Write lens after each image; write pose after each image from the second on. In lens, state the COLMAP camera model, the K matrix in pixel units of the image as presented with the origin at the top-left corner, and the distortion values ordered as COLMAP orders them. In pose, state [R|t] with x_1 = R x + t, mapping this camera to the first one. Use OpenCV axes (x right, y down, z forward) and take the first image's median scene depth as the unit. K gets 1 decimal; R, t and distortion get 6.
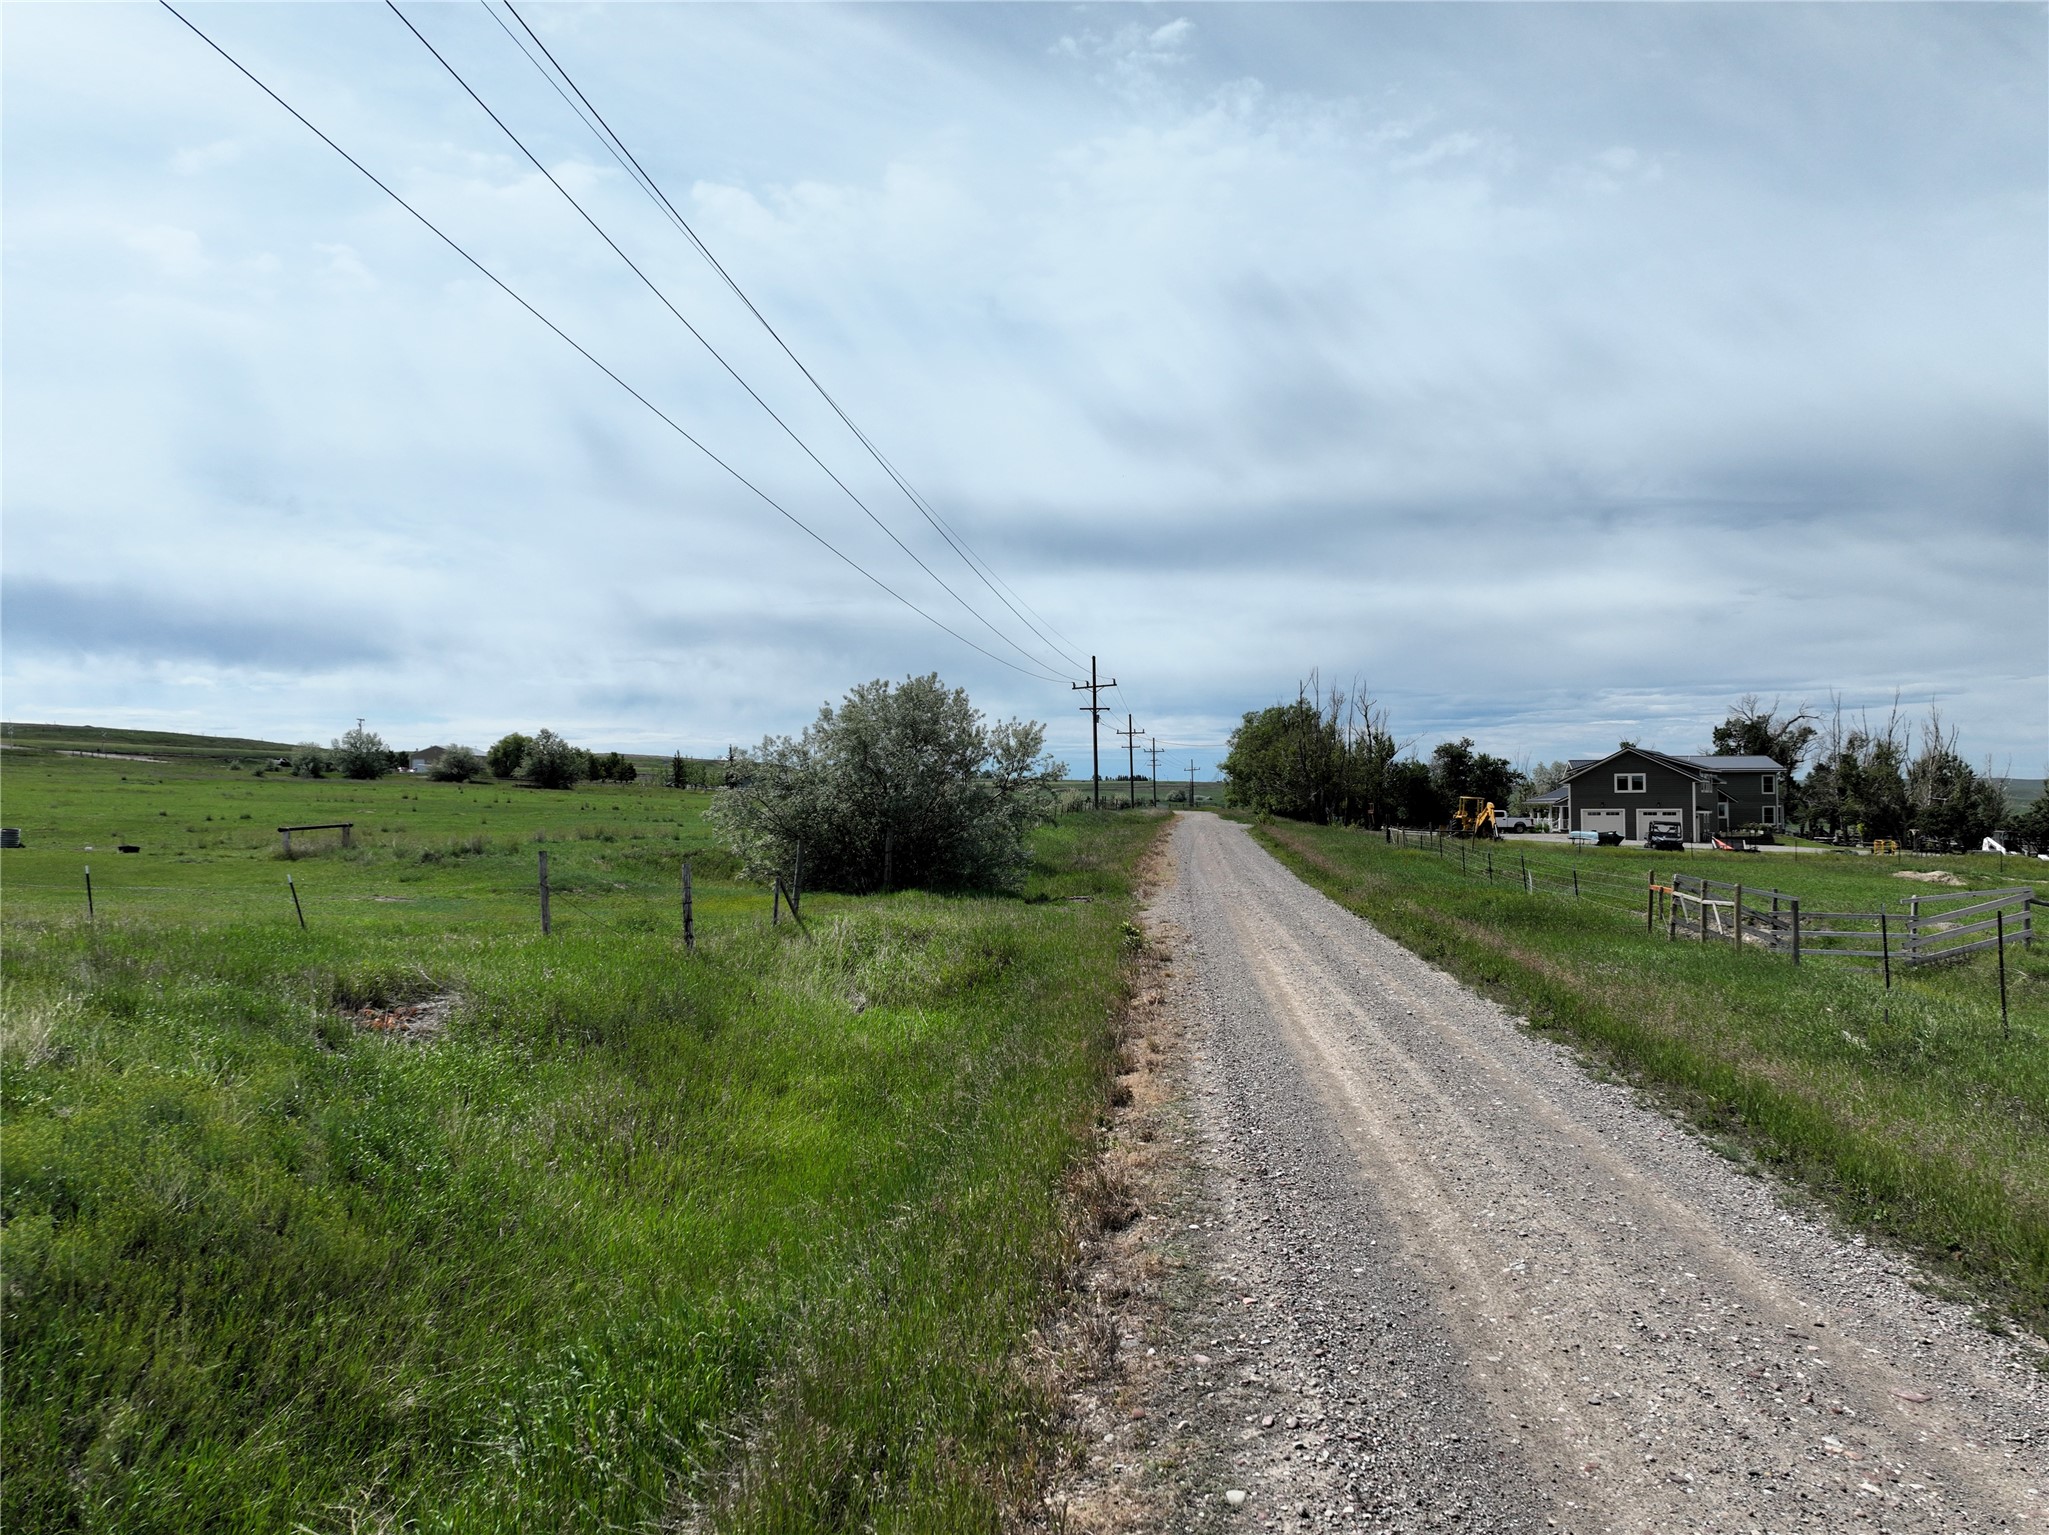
lens RADIAL K [[1421.3, 0, 1027.2], [0, 1421.3, 774.7], [0, 0, 1]] dist [-0.007240, 0.017112]
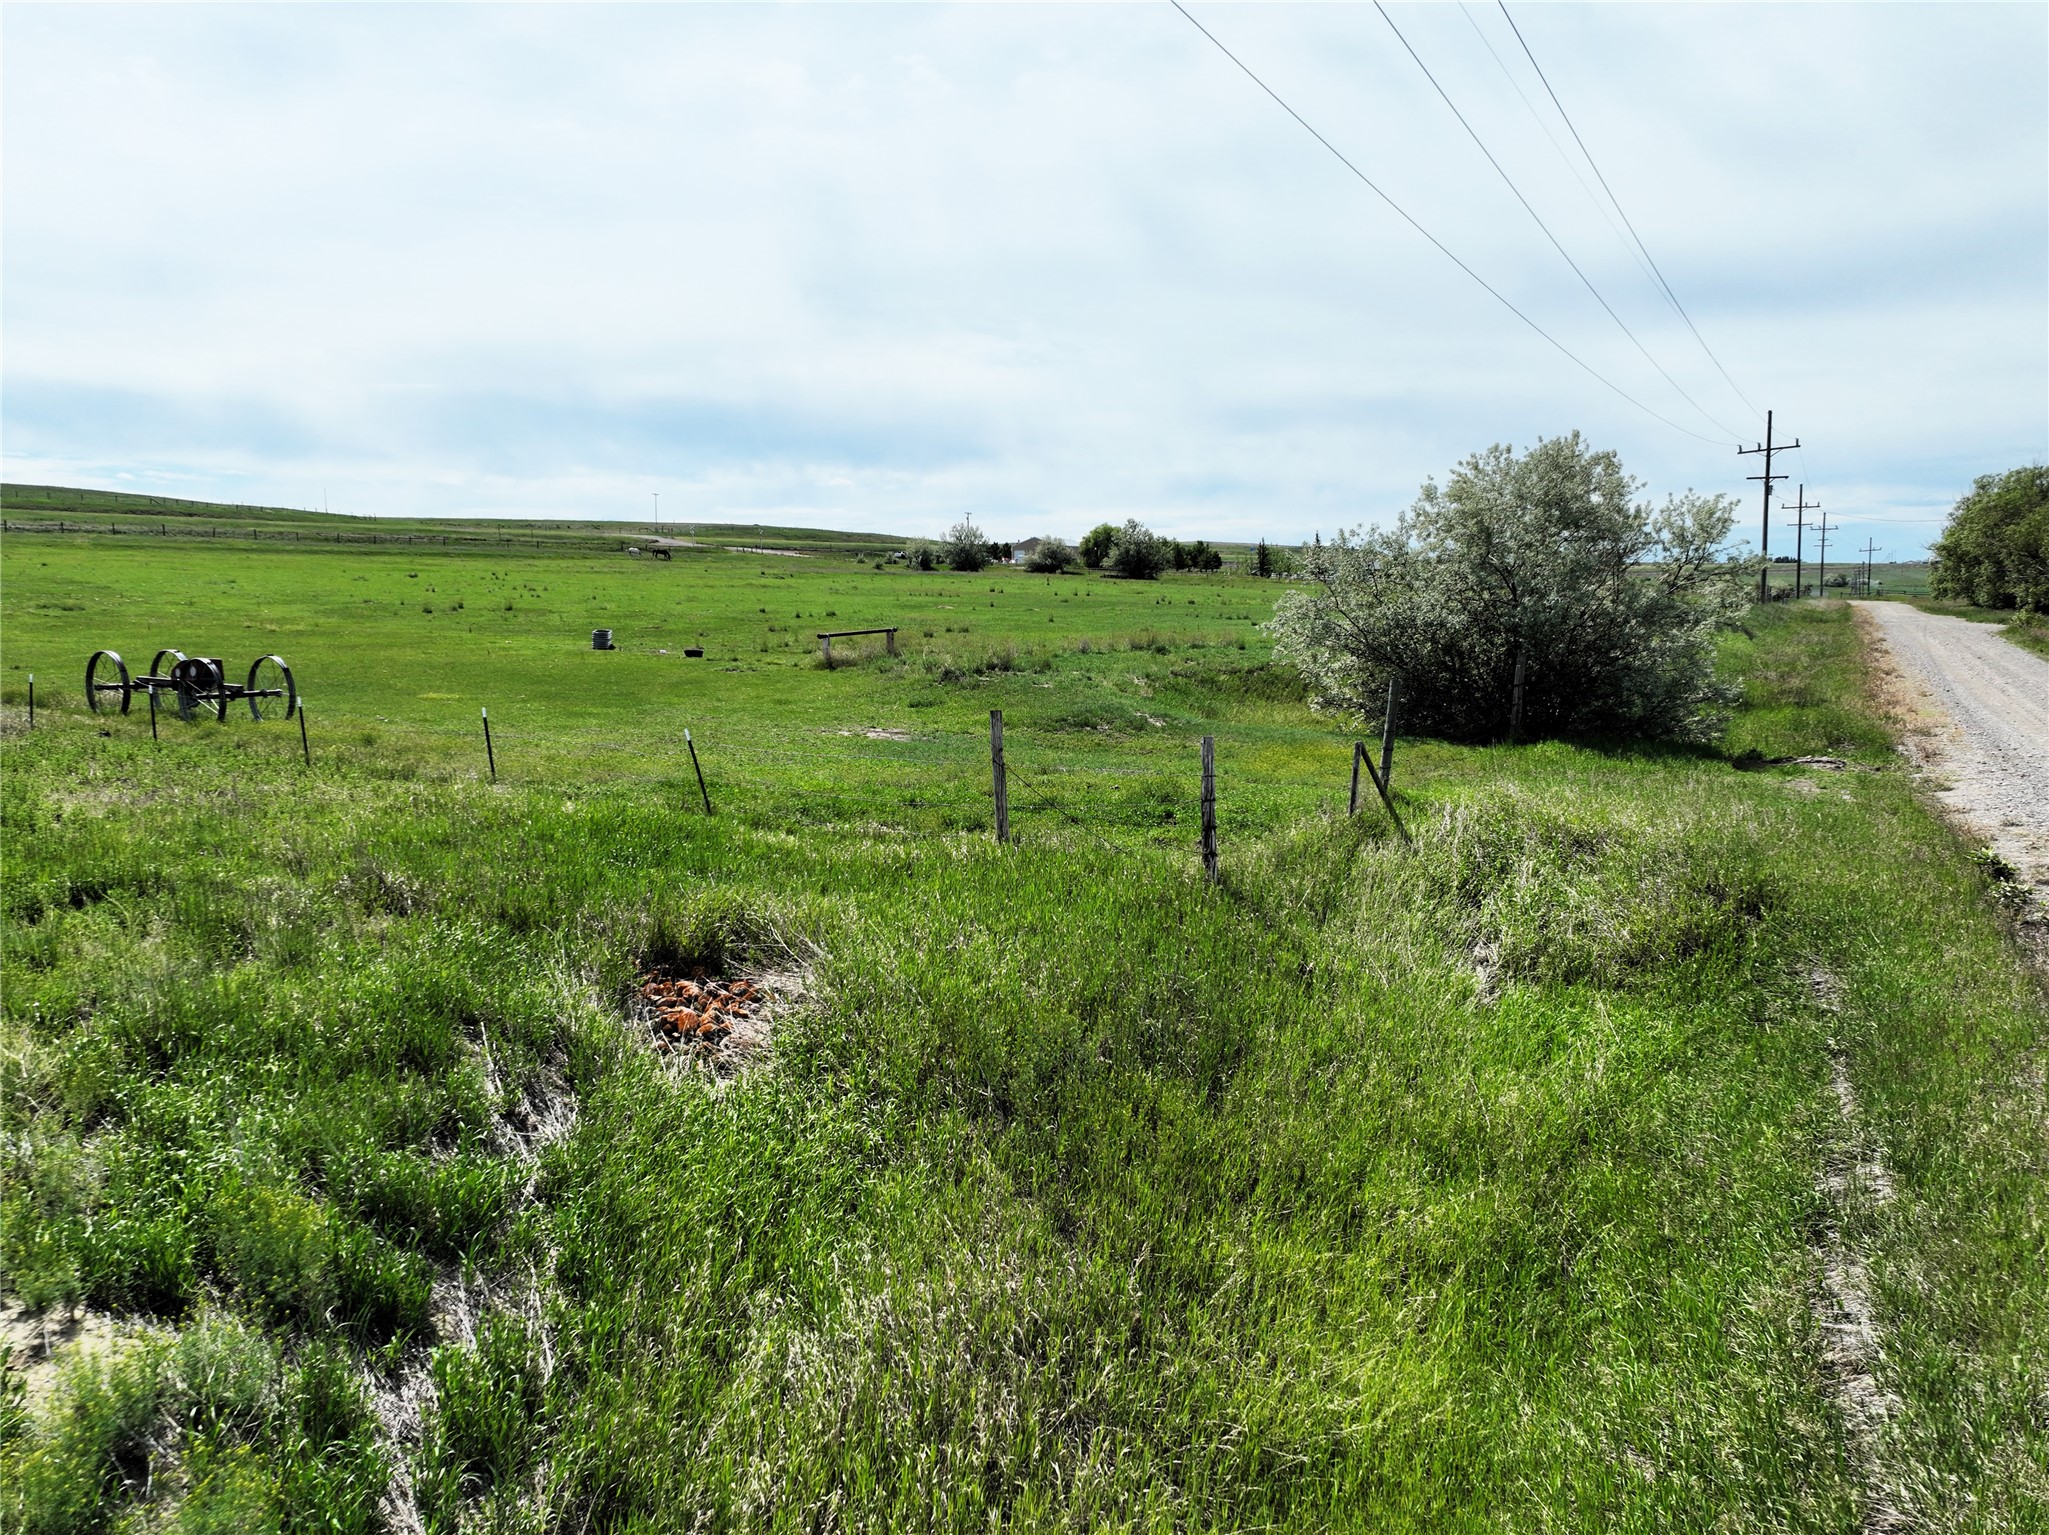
lens RADIAL K [[1421.3, 0, 1032.2], [0, 1421.3, 737.9], [0, 0, 1]] dist [-0.007240, 0.017112]
pose [[0.919641, 0.037299, -0.390986, -0.030796], [0.011483, 0.992502, 0.121691, -0.006068], [0.392593, -0.116401, 0.912317, 0.183983]]
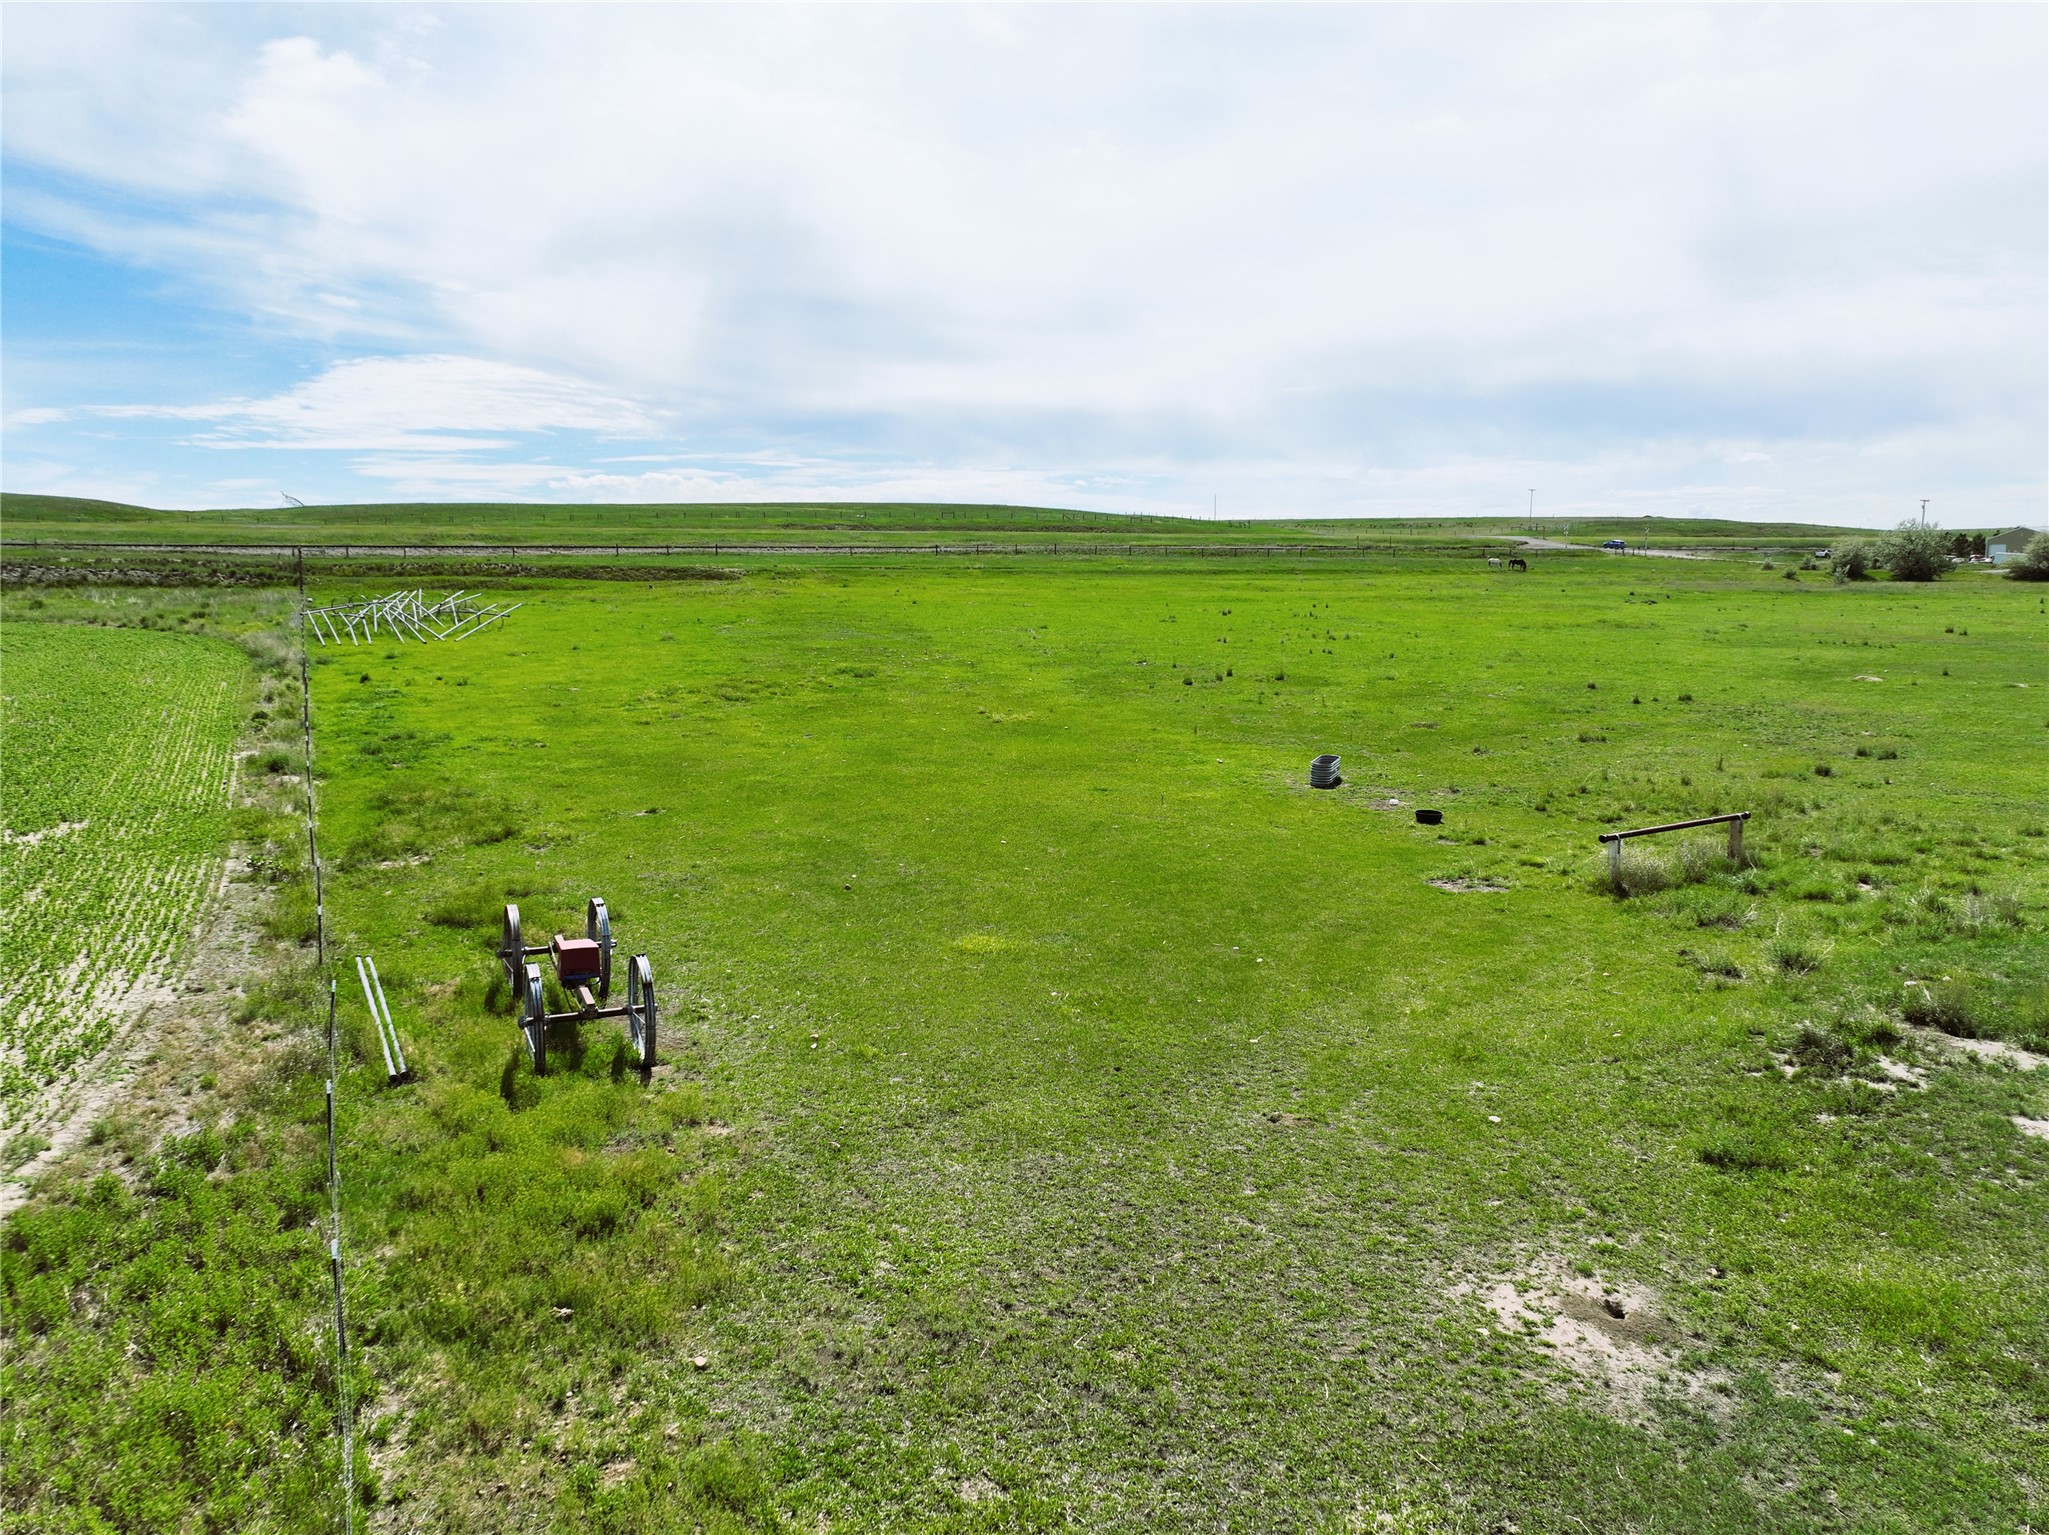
lens RADIAL K [[1421.3, 0, 1040.4], [0, 1421.3, 772.0], [0, 0, 1]] dist [-0.007240, 0.017112]
pose [[0.541206, 0.108419, -0.833871, -0.157340], [0.024282, 0.989225, 0.144377, -0.069949], [0.840539, -0.098385, 0.532742, 0.461163]]
